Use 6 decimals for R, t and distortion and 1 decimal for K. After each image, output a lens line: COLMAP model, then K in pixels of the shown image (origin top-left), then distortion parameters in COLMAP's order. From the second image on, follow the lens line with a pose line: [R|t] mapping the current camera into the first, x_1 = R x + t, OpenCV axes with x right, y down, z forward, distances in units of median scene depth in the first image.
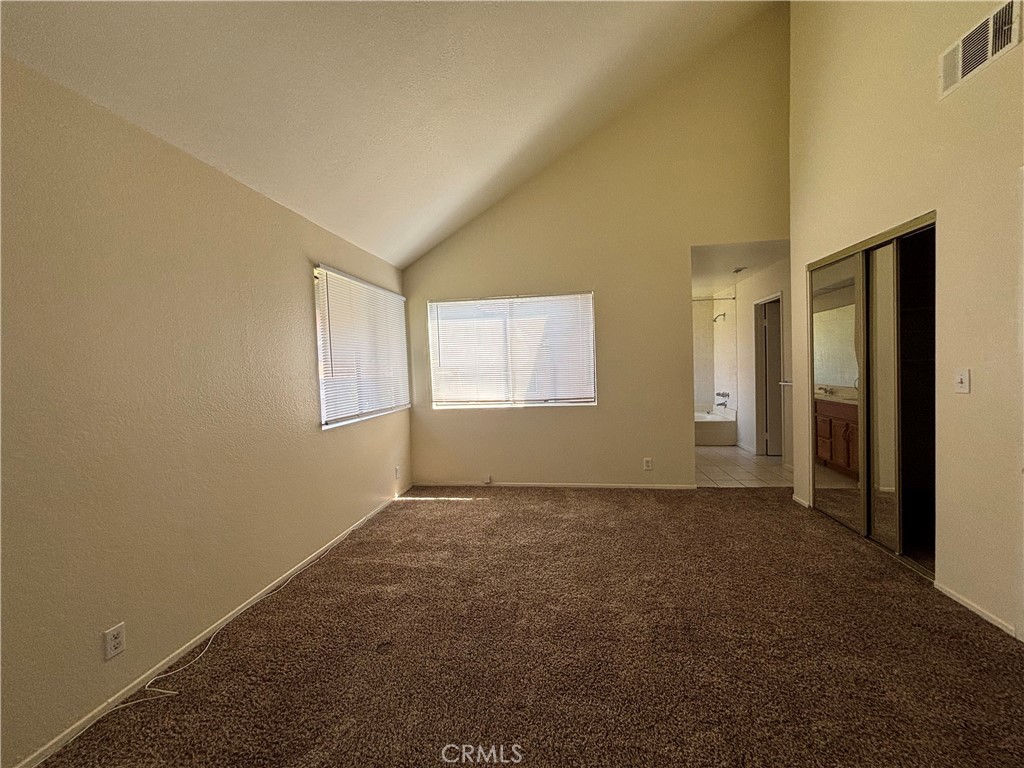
lens RADIAL K [[408.9, 0, 513.5], [0, 408.9, 381.6], [0, 0, 1]] dist [-0.002623, 0.000165]
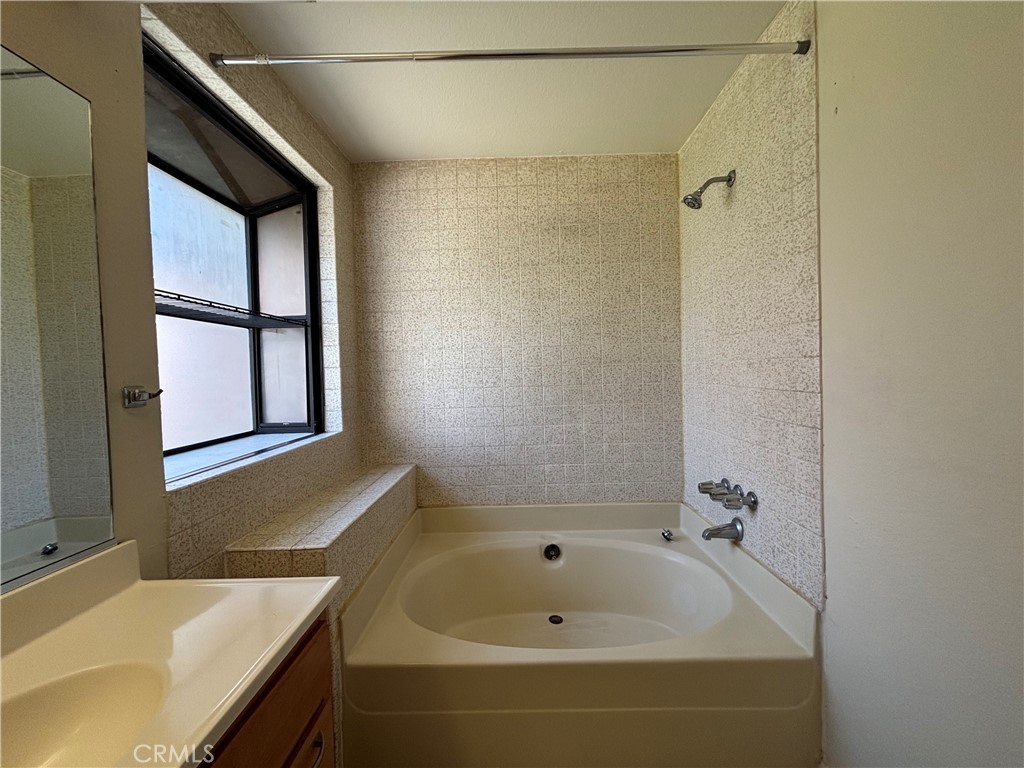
lens RADIAL K [[408.9, 0, 512.5], [0, 408.9, 385.5], [0, 0, 1]] dist [-0.002623, 0.000165]
pose [[0.987054, 0.015129, 0.159670, 0.343598], [-0.012352, 0.999755, -0.018370, -0.027550], [-0.159909, 0.016160, 0.986999, 0.774526]]
